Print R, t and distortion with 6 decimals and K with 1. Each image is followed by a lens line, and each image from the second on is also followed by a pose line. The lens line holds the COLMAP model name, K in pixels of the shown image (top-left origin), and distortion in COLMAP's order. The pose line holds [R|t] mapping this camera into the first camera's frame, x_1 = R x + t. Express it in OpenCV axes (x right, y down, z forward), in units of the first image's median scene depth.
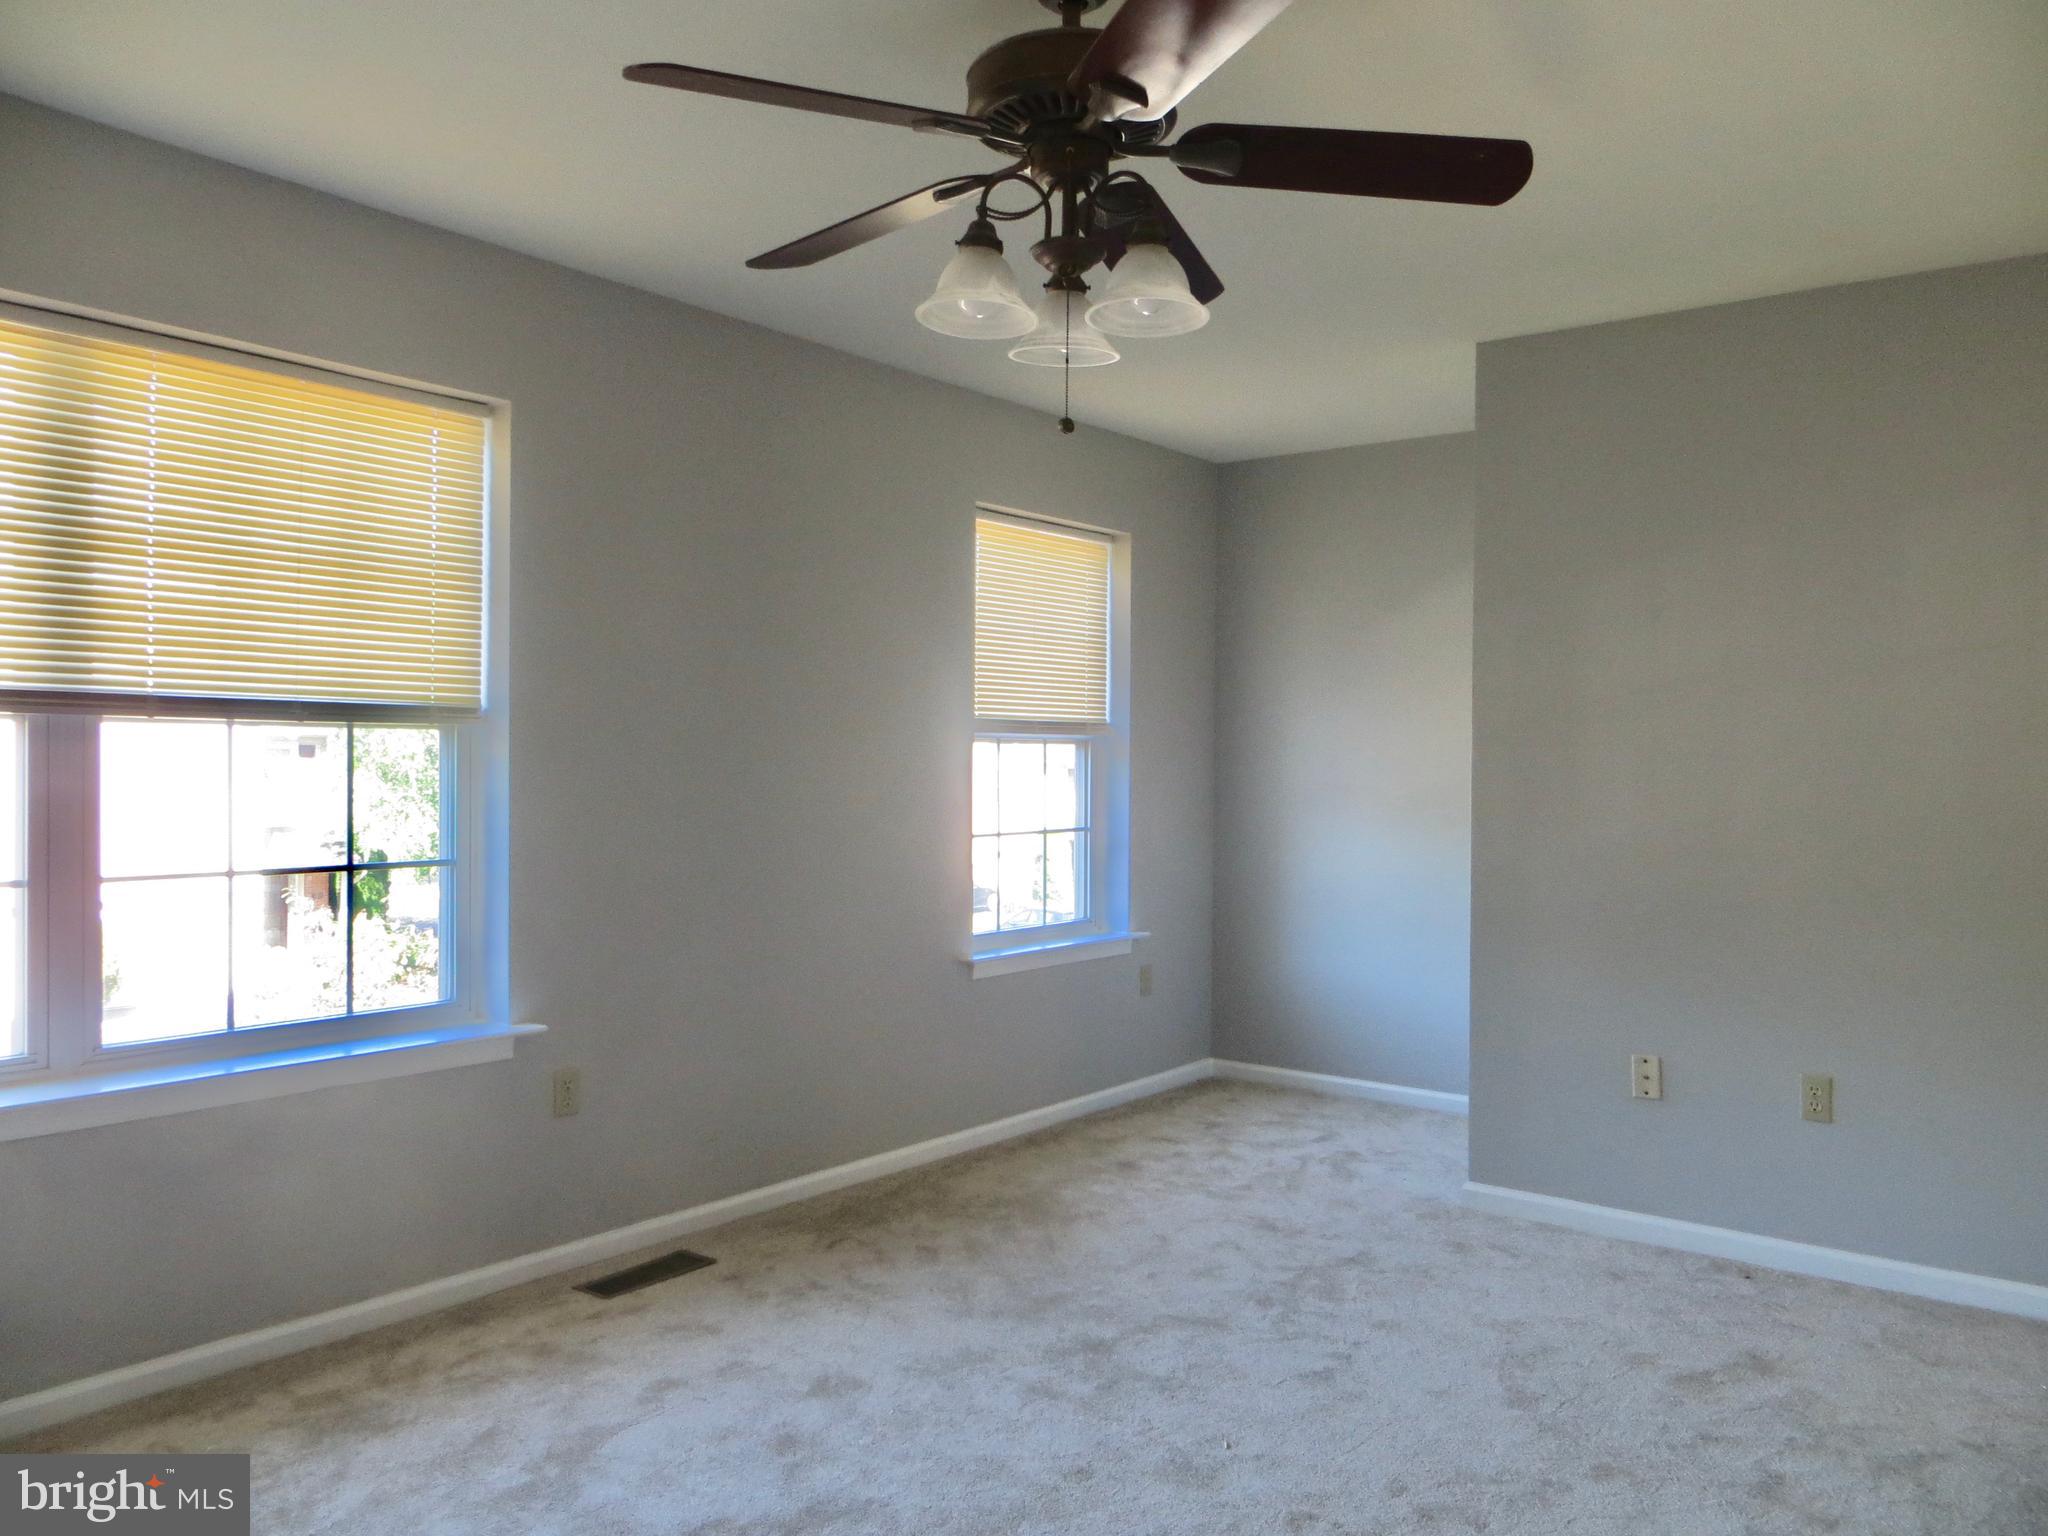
lens RADIAL K [[1541.9, 0, 1024.0], [0, 1541.9, 768.0], [0, 0, 1]] dist [-0.002005, -0.000230]
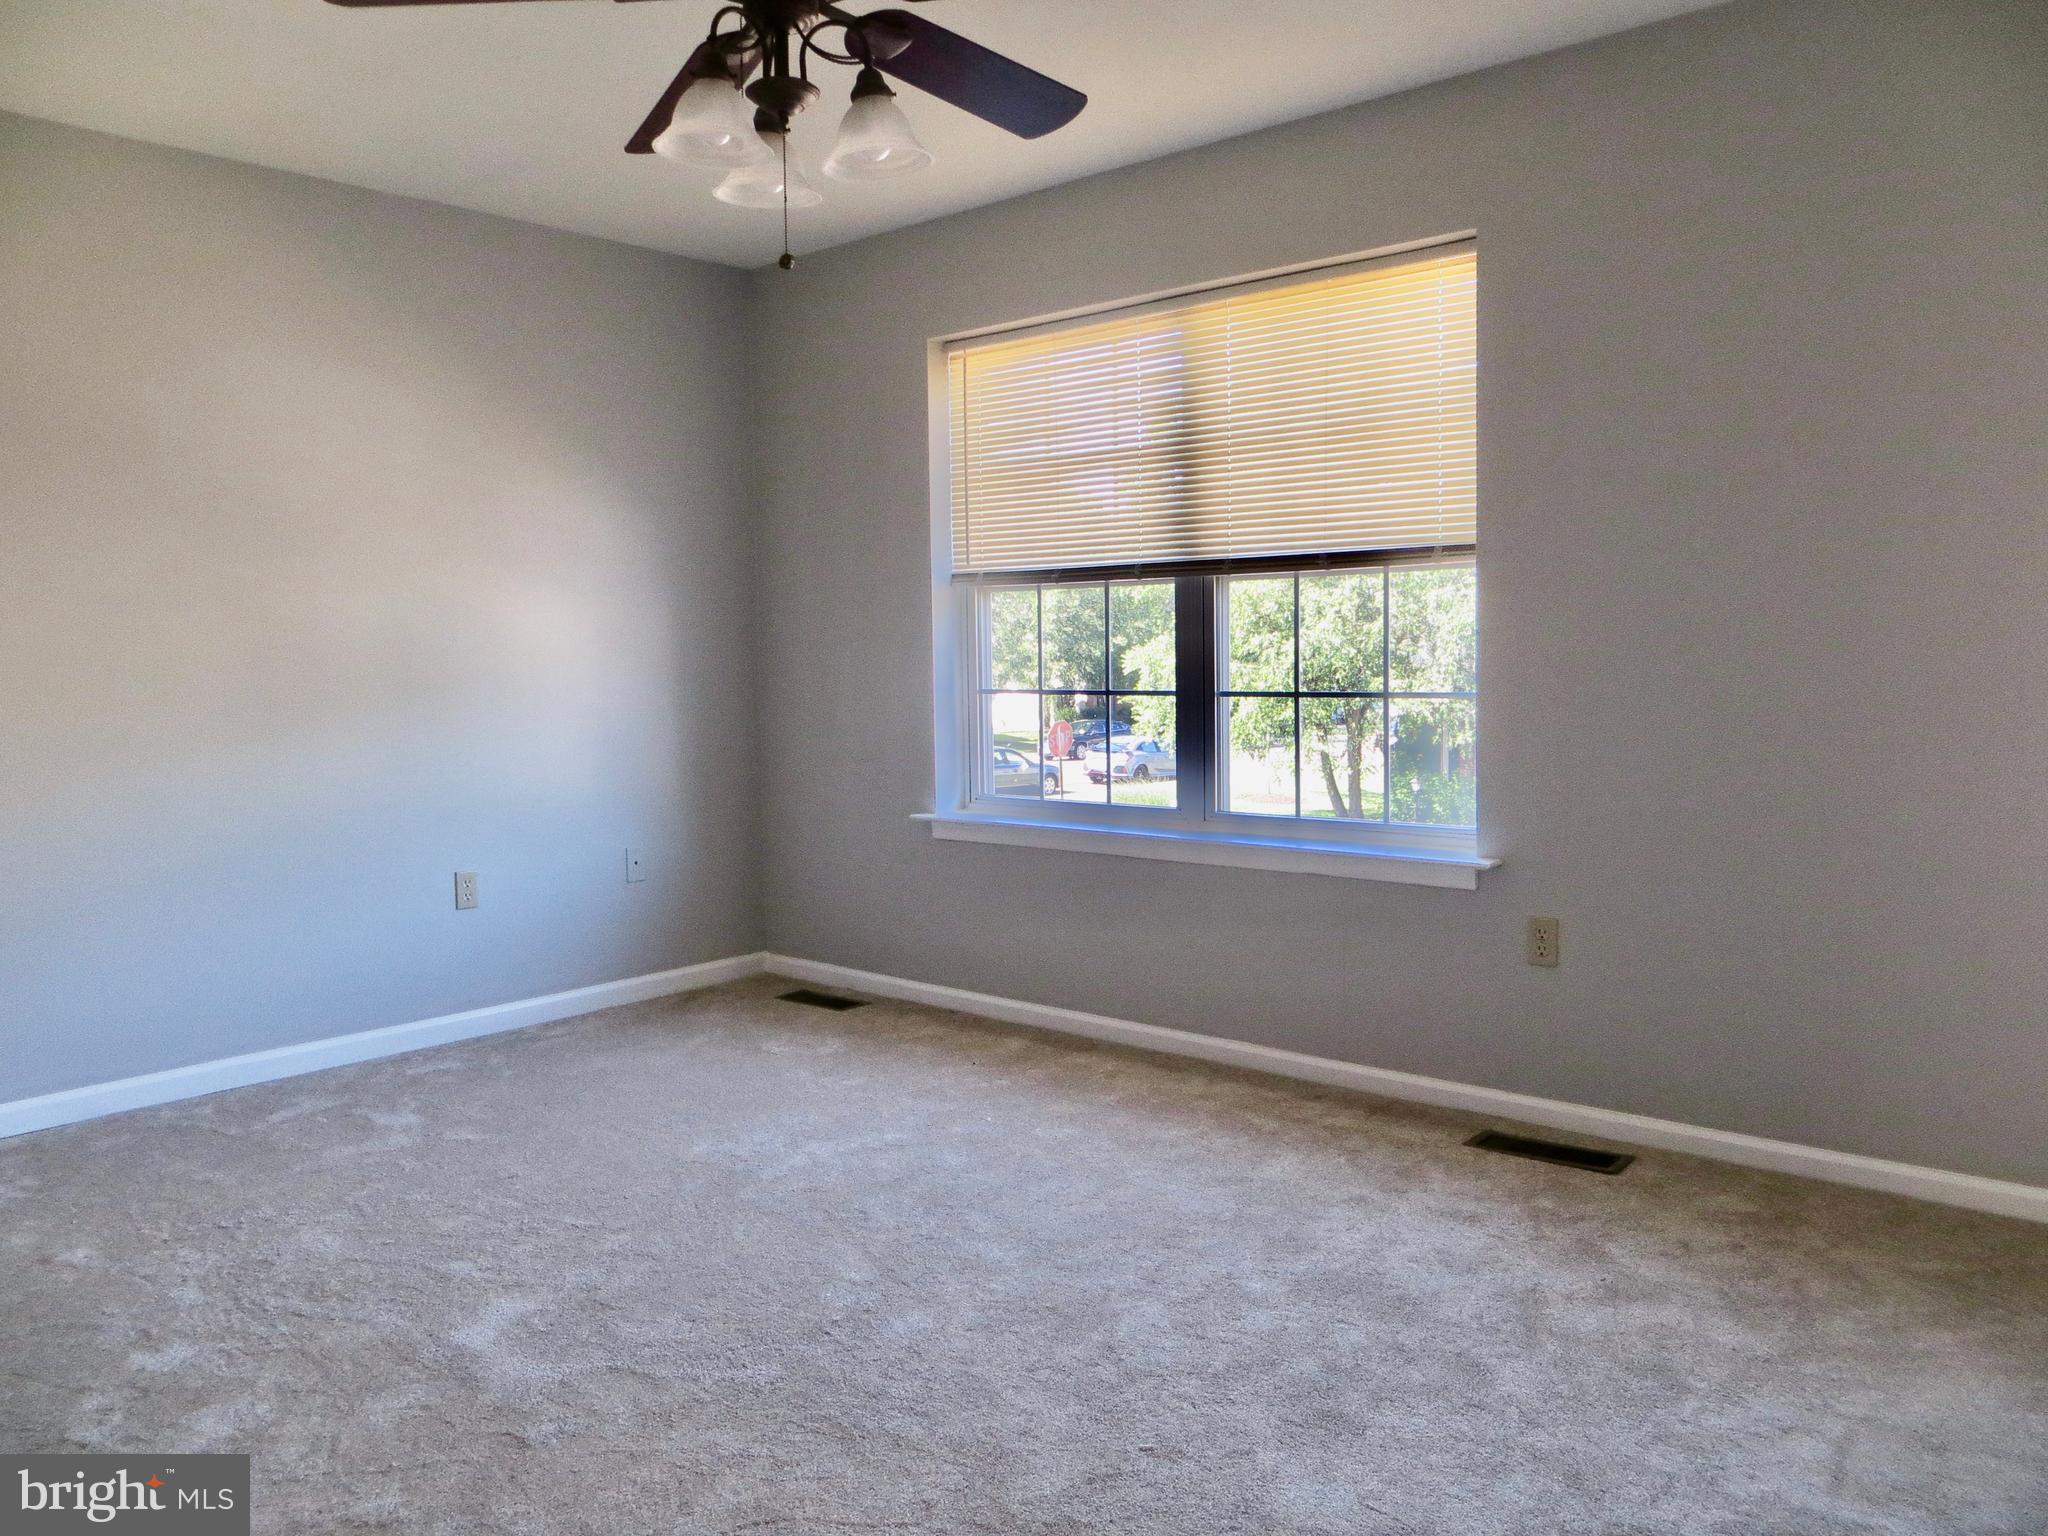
lens RADIAL K [[1559.4, 0, 1024.0], [0, 1559.4, 768.0], [0, 0, 1]] dist [0.010676, 0.001226]
pose [[-0.058837, 0.065454, -0.996119, 0.739868], [0.013836, 0.997806, 0.064748, 0.039669], [0.998172, -0.009973, -0.059614, 0.810161]]
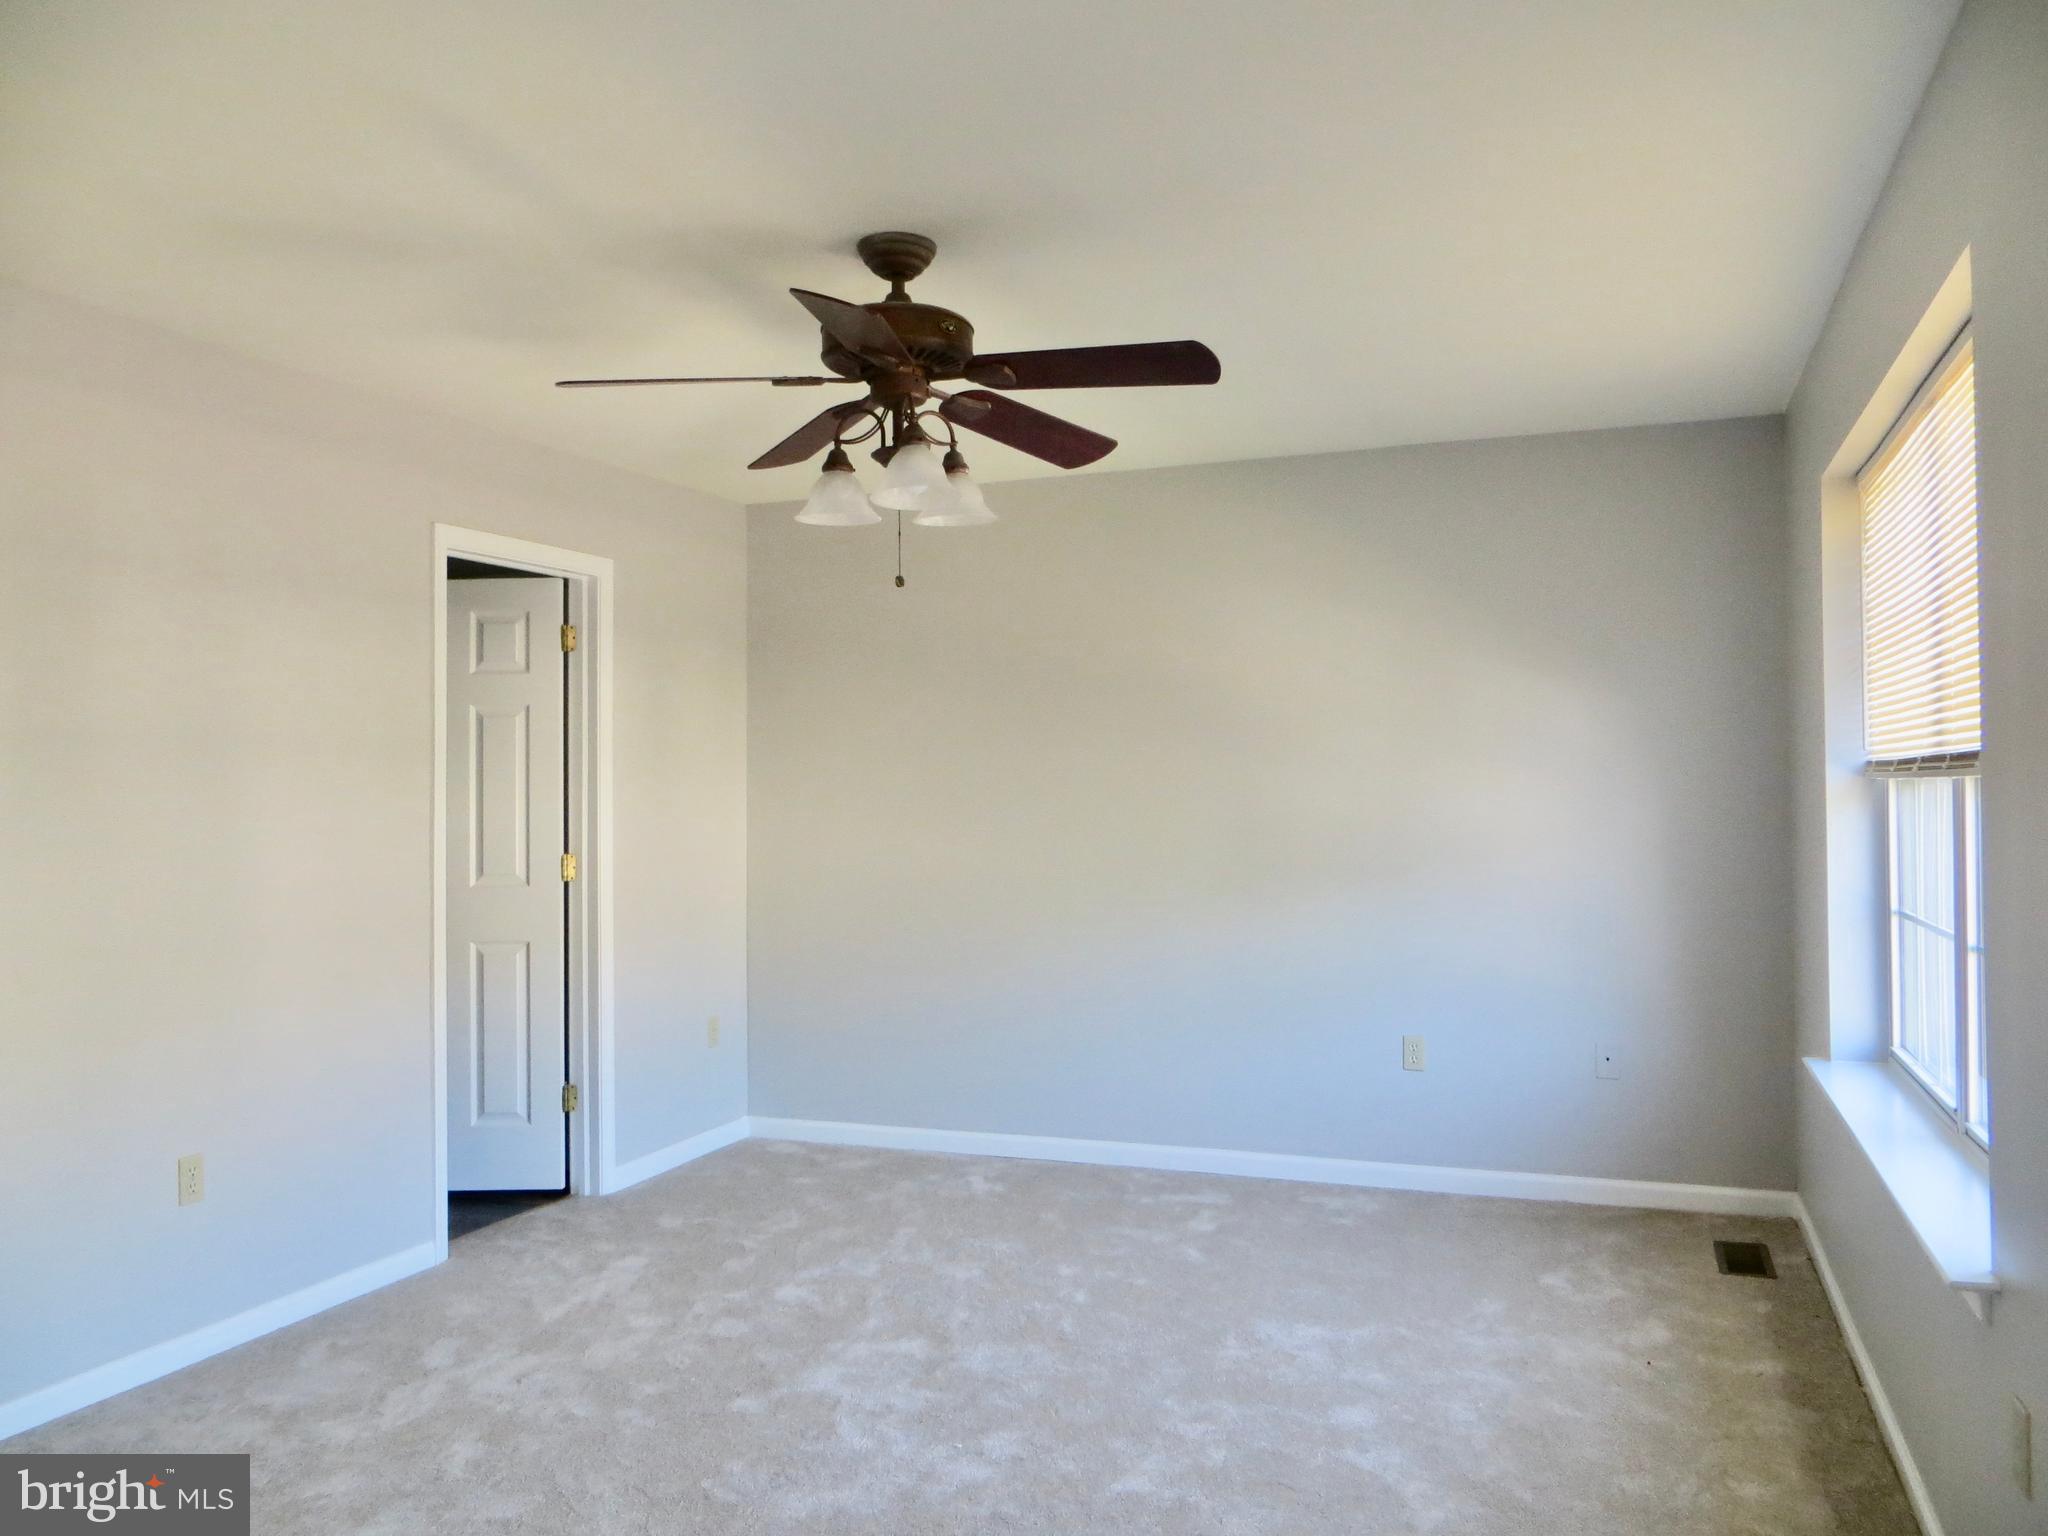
lens RADIAL K [[1584.9, 0, 1037.4], [0, 1584.9, 768.6], [0, 0, 1]] dist [0.001312, -0.012108]
pose [[-0.956861, -0.002409, -0.290537, 0.225227], [0.002521, 0.999859, -0.016591, -0.022052], [0.290536, -0.016608, -0.956720, 1.577419]]
